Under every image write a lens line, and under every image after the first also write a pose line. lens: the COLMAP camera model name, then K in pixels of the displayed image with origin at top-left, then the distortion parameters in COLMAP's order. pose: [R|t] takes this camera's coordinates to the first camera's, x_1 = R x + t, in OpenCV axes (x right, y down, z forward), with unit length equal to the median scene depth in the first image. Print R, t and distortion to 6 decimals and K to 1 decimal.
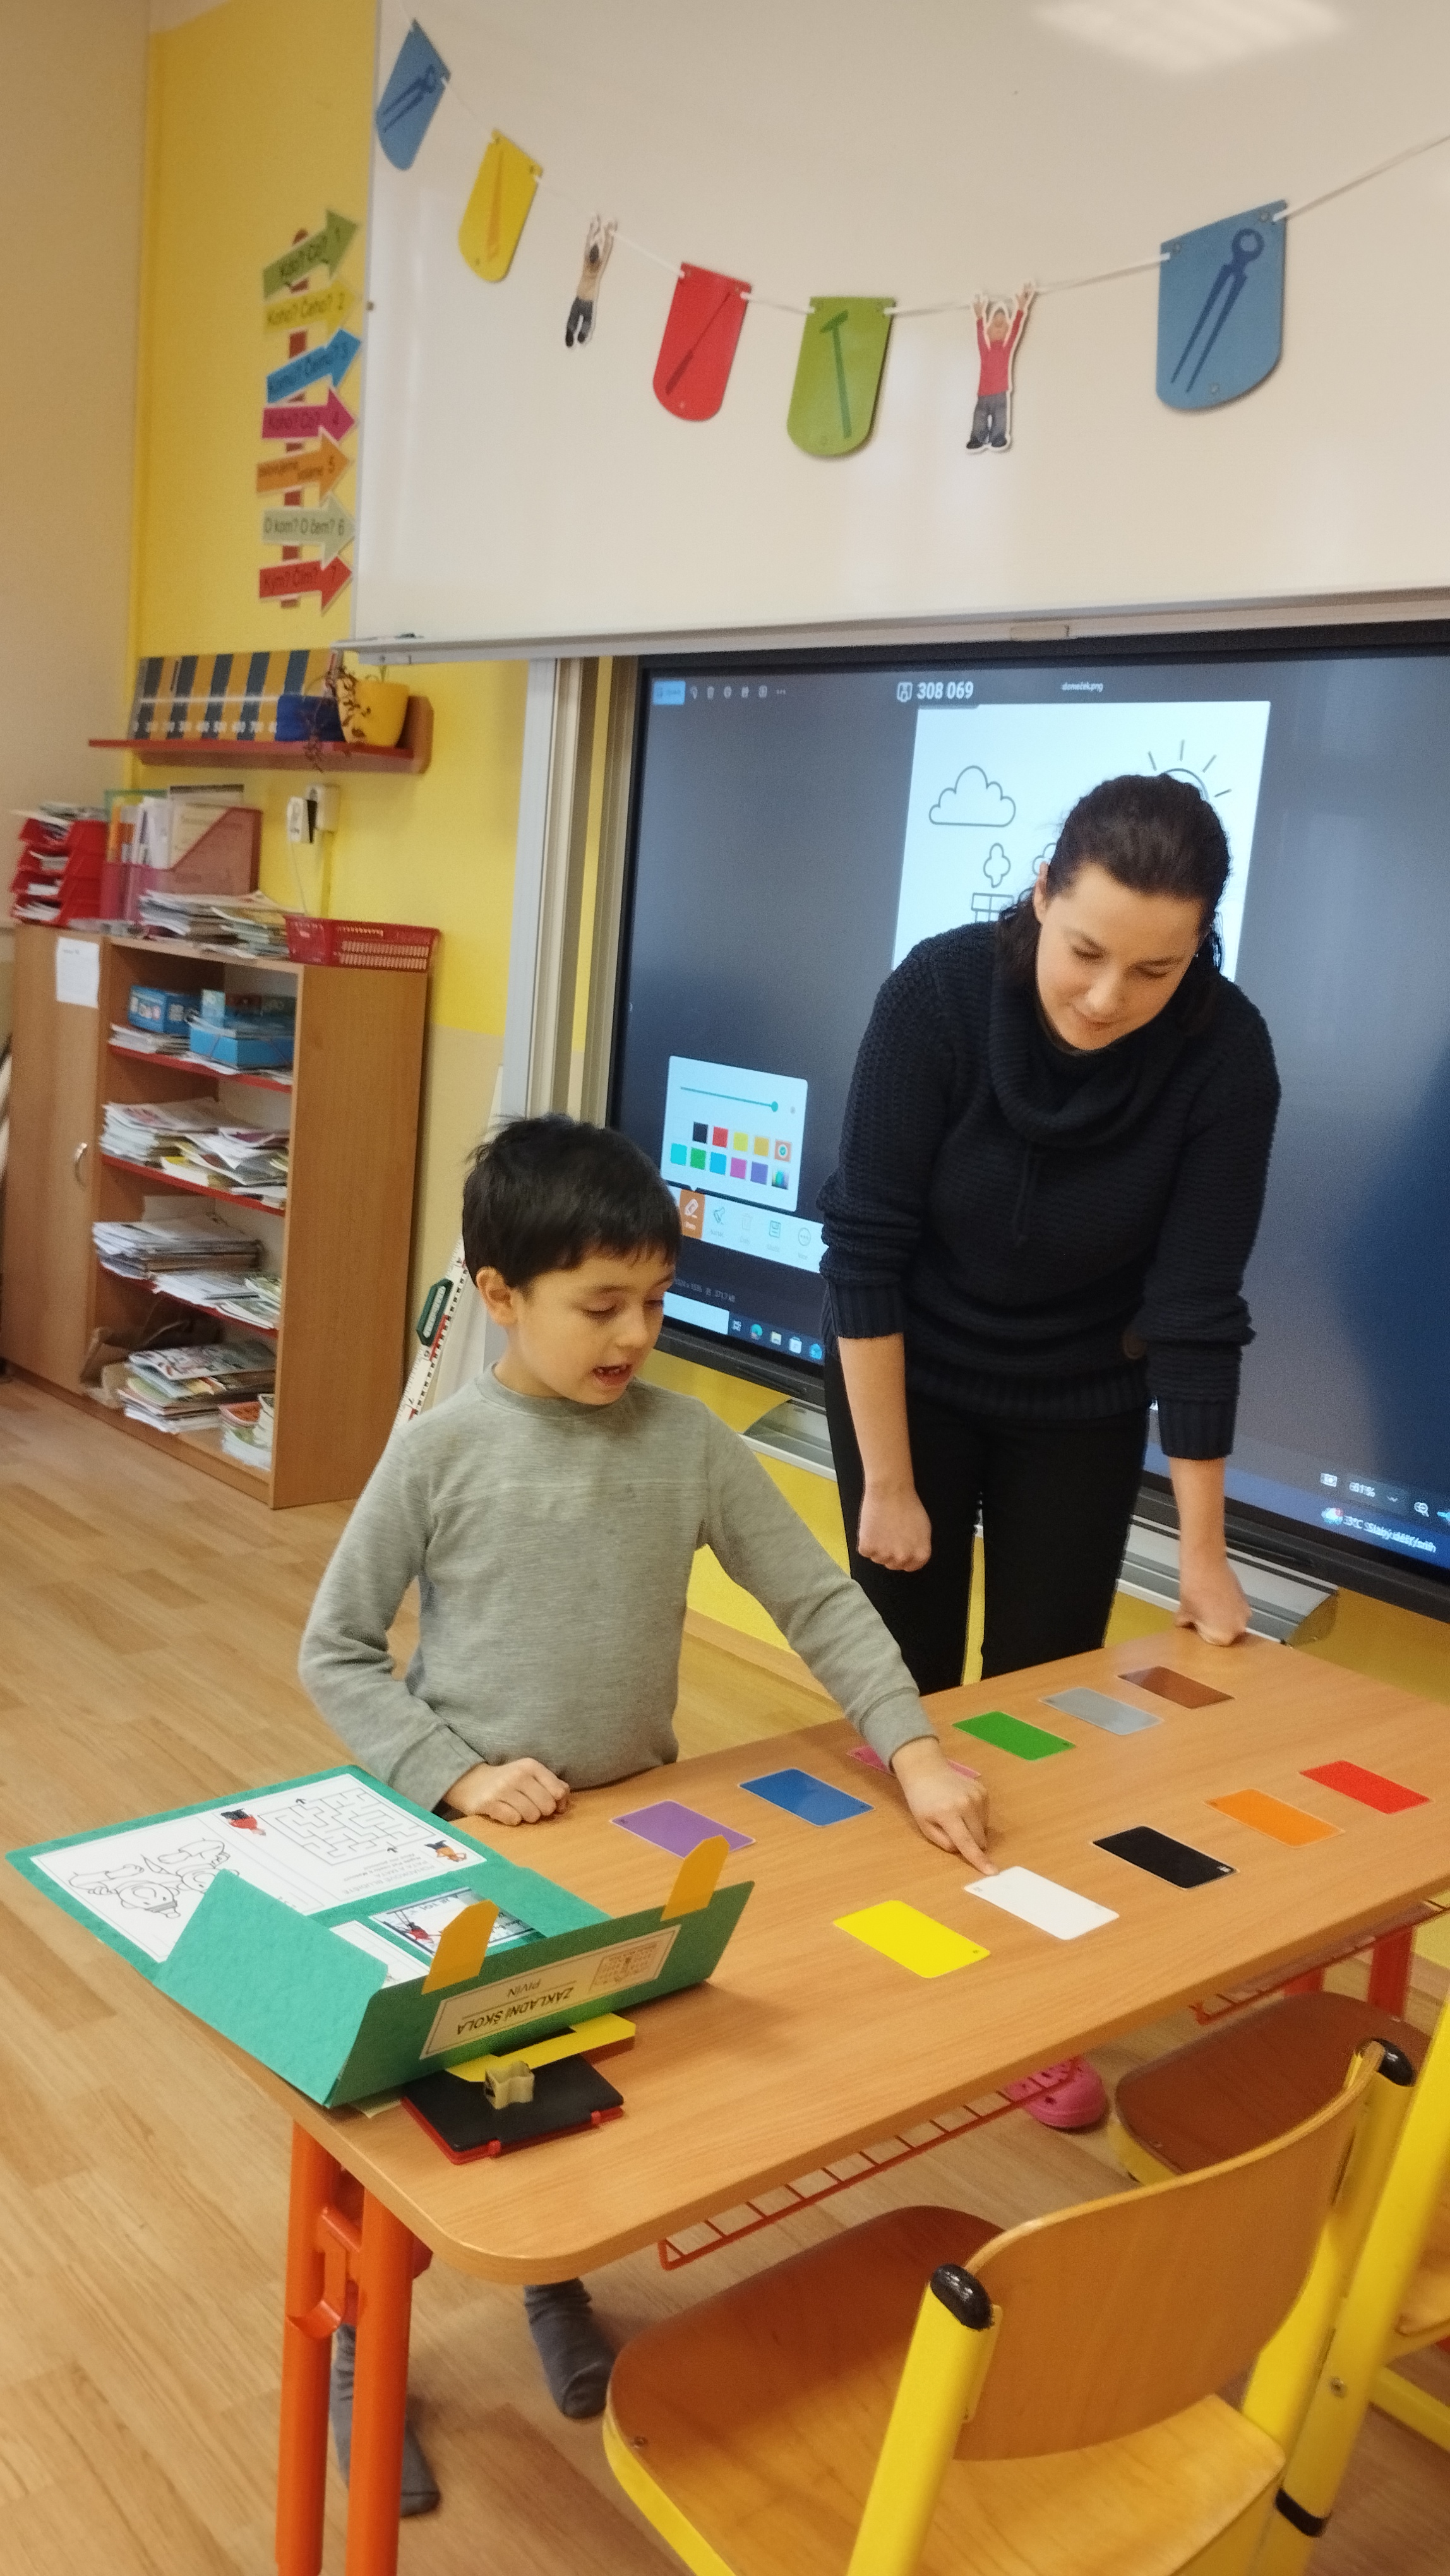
lens RADIAL K [[2230.2, 0, 726.9], [0, 2230.2, 1131.3], [0, 0, 1]] dist [0.072343, -0.038513]
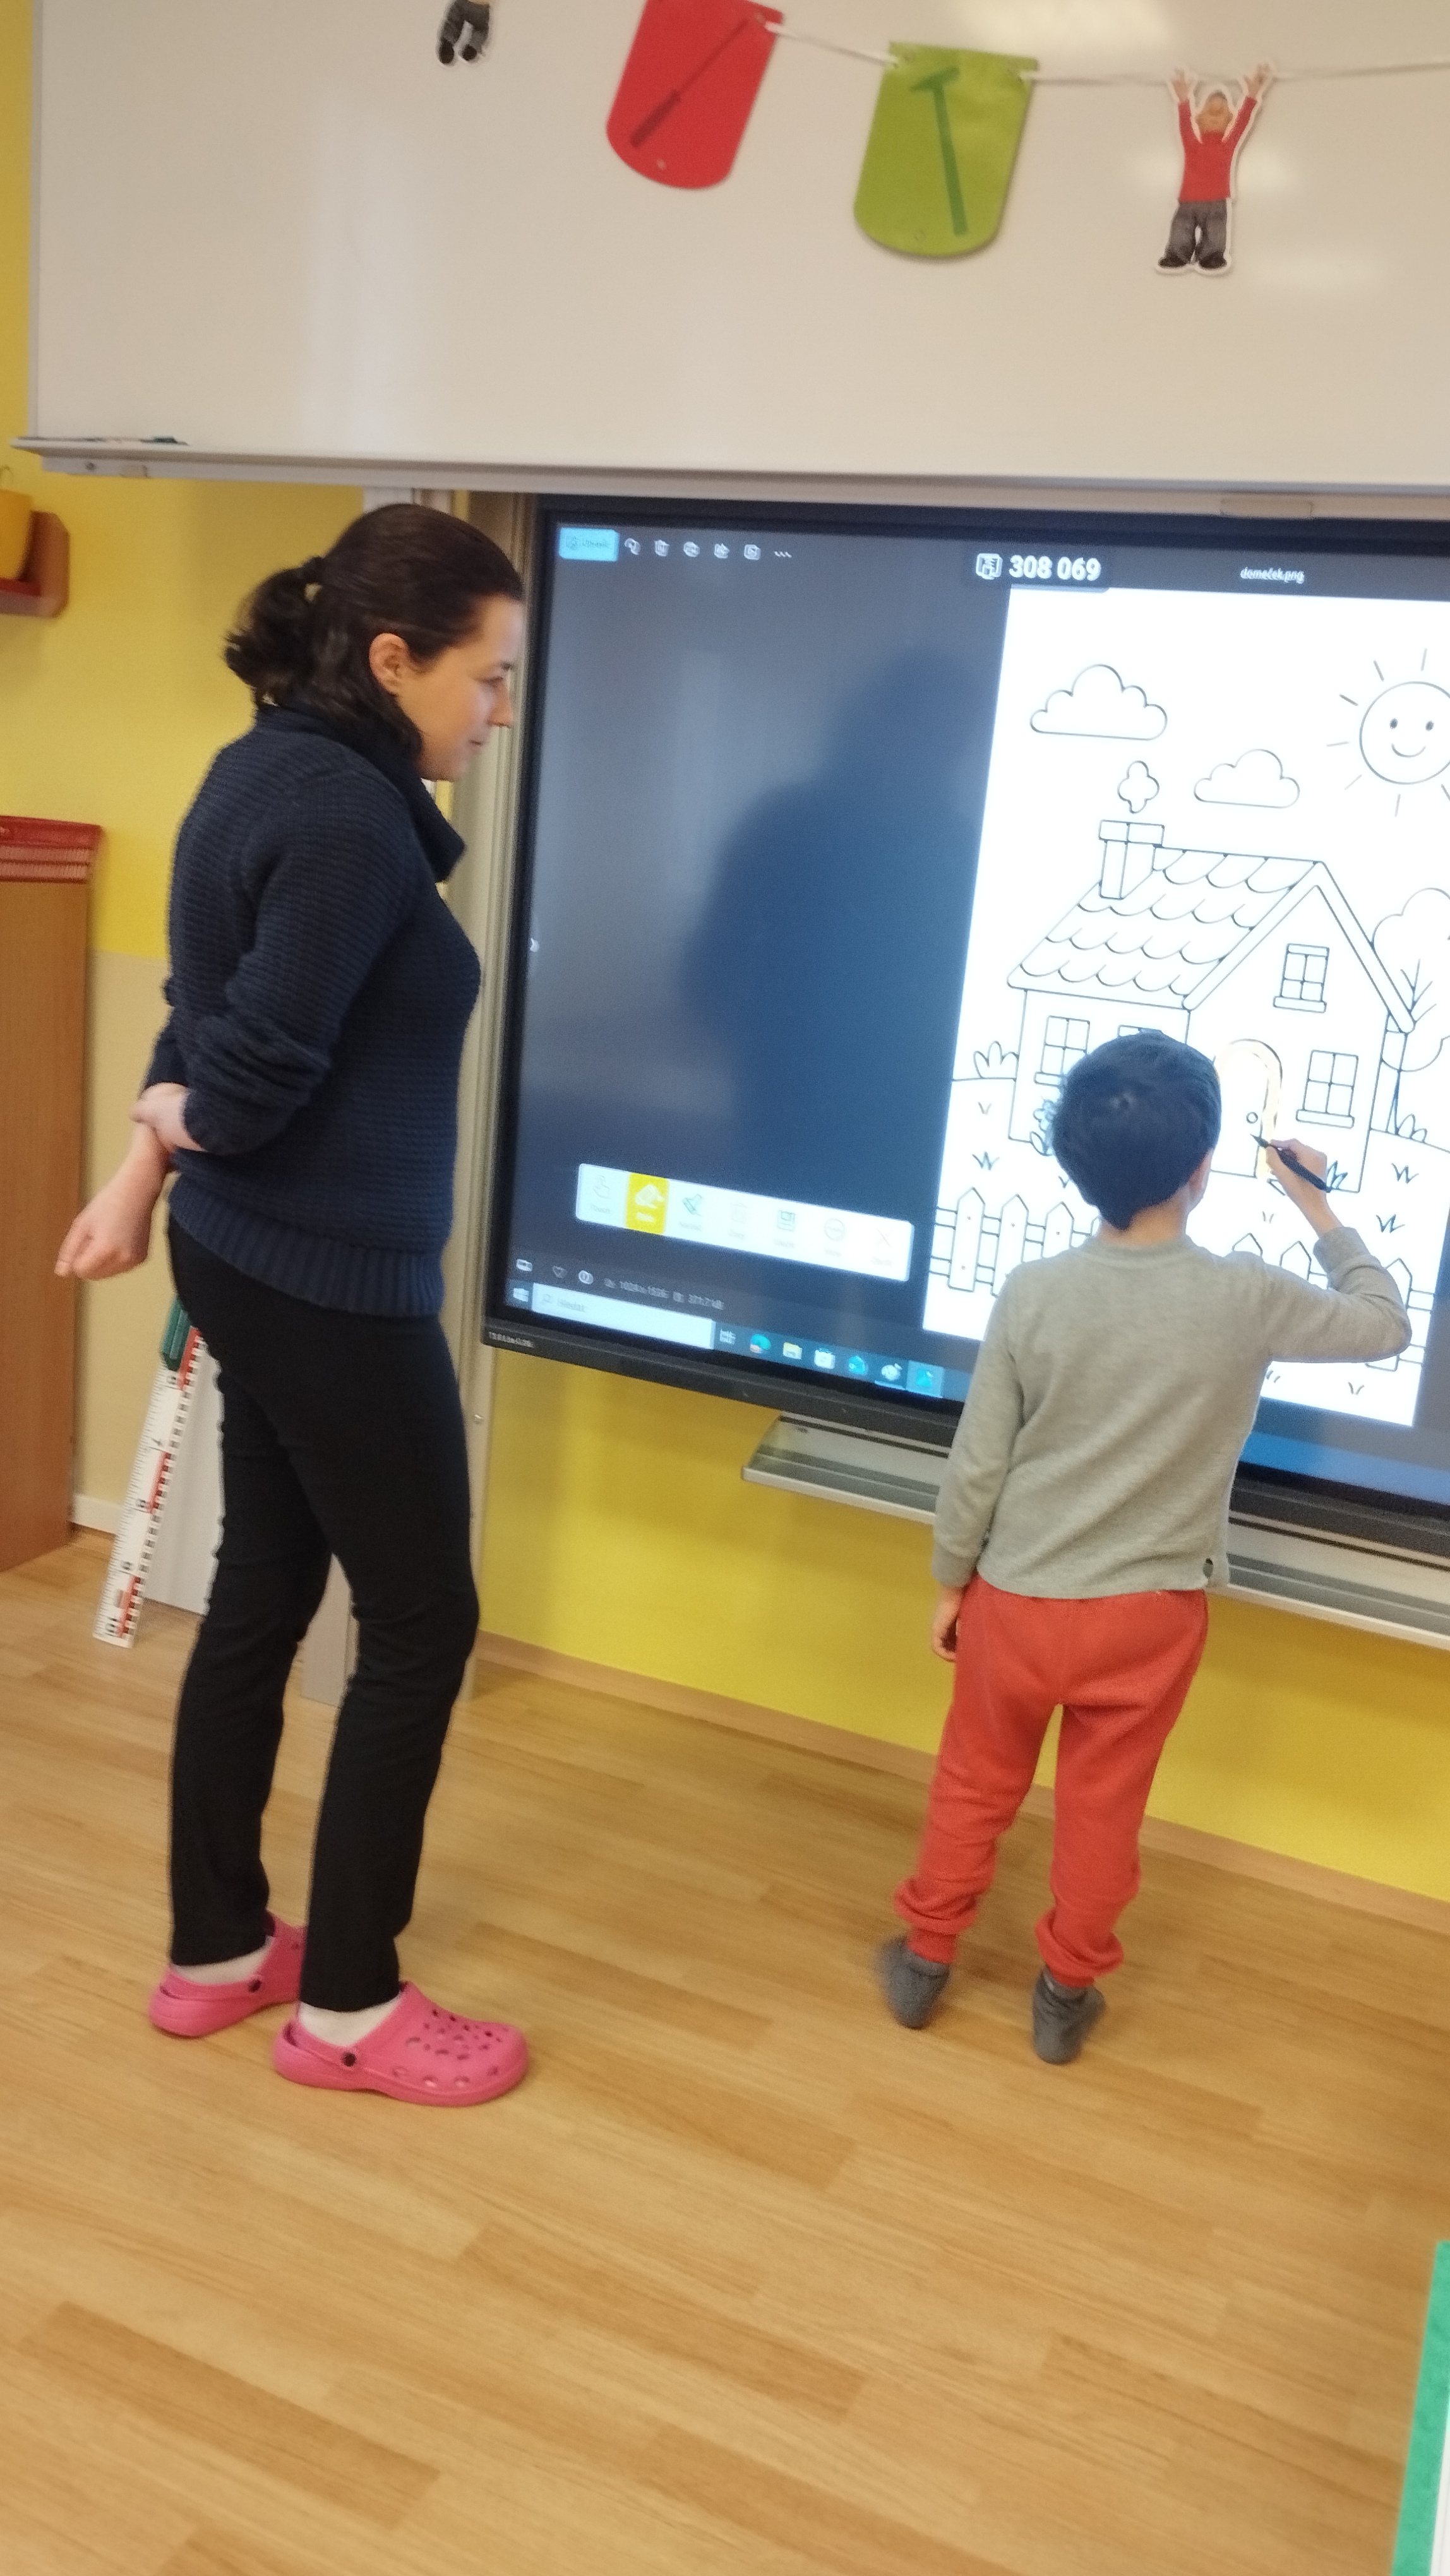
lens RADIAL K [[2230.2, 0, 687.3], [0, 2230.2, 1150.9], [0, 0, 1]] dist [0.072343, -0.038513]
pose [[0.911648, -0.068062, 0.405298, -0.358070], [0.030096, 0.994600, 0.099327, -0.067269], [-0.409869, -0.078354, 0.908773, 0.278634]]
